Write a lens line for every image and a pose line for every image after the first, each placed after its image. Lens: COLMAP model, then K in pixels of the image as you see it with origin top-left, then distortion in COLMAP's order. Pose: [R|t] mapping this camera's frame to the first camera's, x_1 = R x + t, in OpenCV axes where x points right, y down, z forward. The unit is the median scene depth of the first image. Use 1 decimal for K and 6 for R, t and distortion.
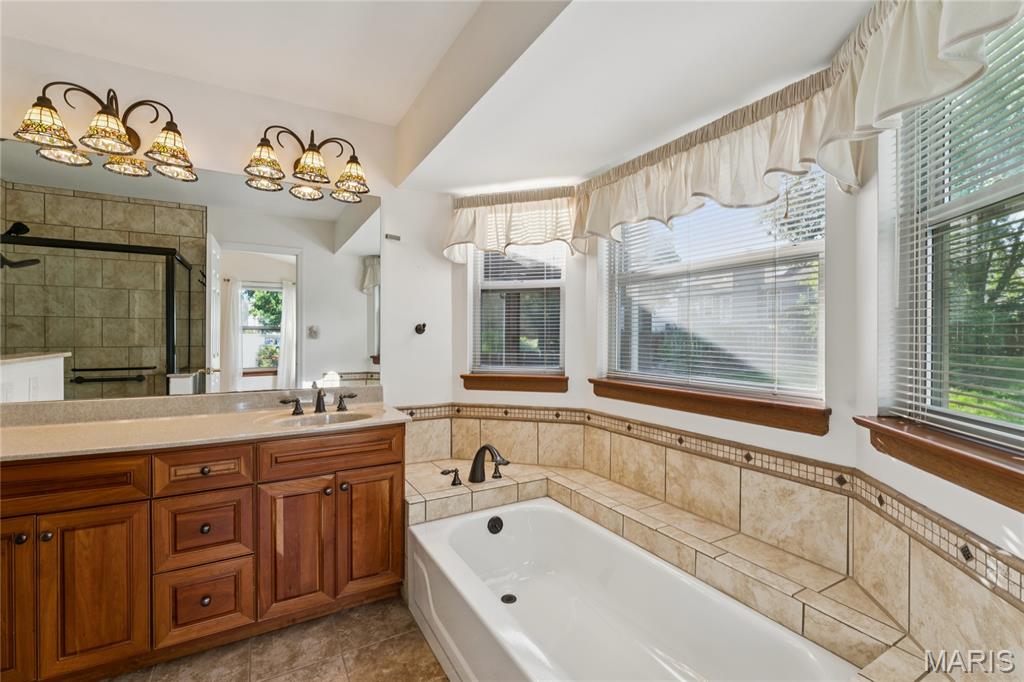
lens RADIAL K [[448.9, 0, 514.2], [0, 448.9, 339.8], [0, 0, 1]] dist [-0.004929, -0.000775]
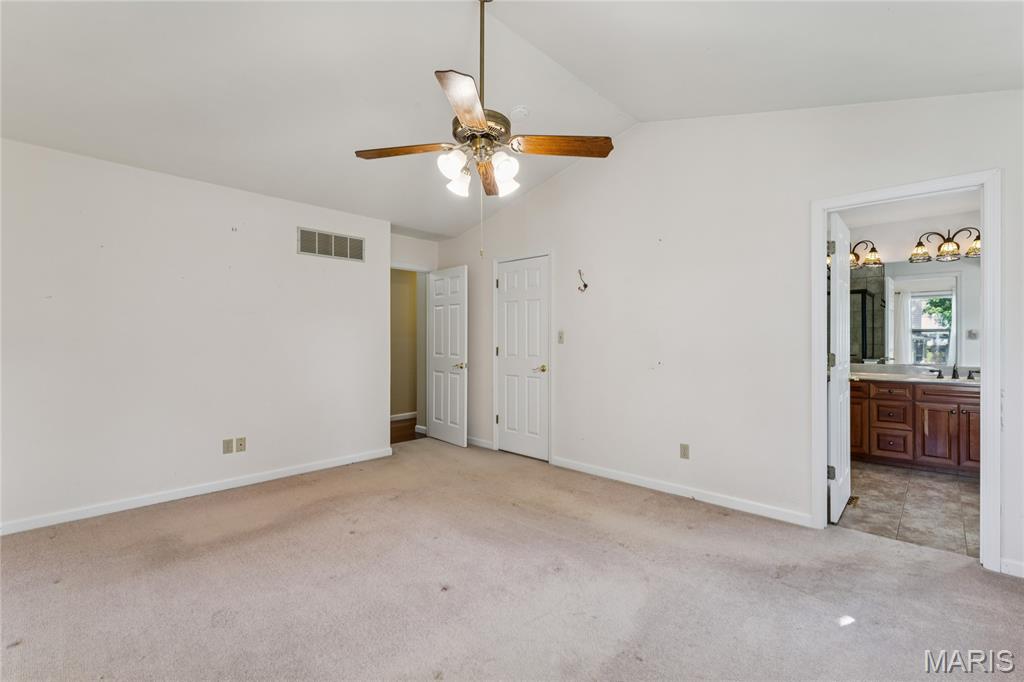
lens RADIAL K [[448.9, 0, 514.2], [0, 448.9, 338.7], [0, 0, 1]] dist [-0.004929, -0.000775]
pose [[0.289294, -0.004686, -0.957229, 0.947001], [-0.001162, 0.999986, -0.005247, 0.008950], [0.957240, 0.002631, 0.289285, -1.503980]]
